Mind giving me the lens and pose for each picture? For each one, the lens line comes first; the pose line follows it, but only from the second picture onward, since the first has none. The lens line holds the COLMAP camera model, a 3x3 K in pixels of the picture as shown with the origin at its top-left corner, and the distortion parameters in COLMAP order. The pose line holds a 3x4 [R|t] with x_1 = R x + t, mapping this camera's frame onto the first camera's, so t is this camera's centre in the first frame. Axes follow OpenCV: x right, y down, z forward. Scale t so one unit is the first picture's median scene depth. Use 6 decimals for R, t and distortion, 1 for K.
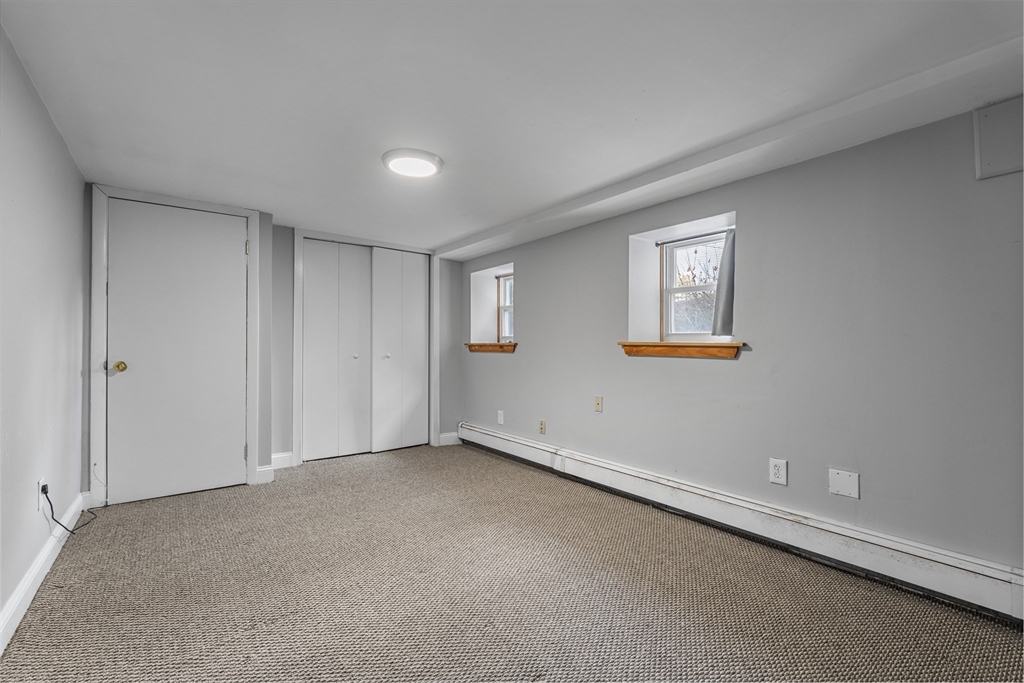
lens RADIAL K [[455.0, 0, 513.8], [0, 455.0, 343.6], [0, 0, 1]] dist [0.005530, 0.001197]
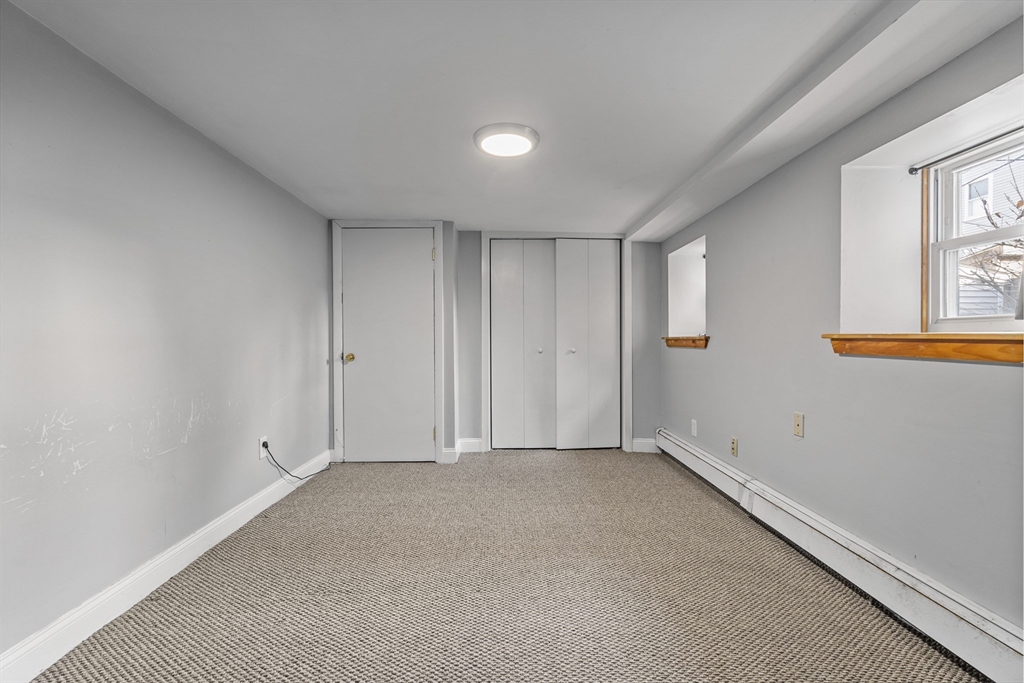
lens RADIAL K [[455.0, 0, 510.1], [0, 455.0, 340.4], [0, 0, 1]] dist [0.005530, 0.001197]
pose [[0.806399, -0.003151, -0.591364, 0.242114], [0.007577, 0.999959, 0.005005, -0.000588], [0.591324, -0.008517, 0.806389, 0.196093]]
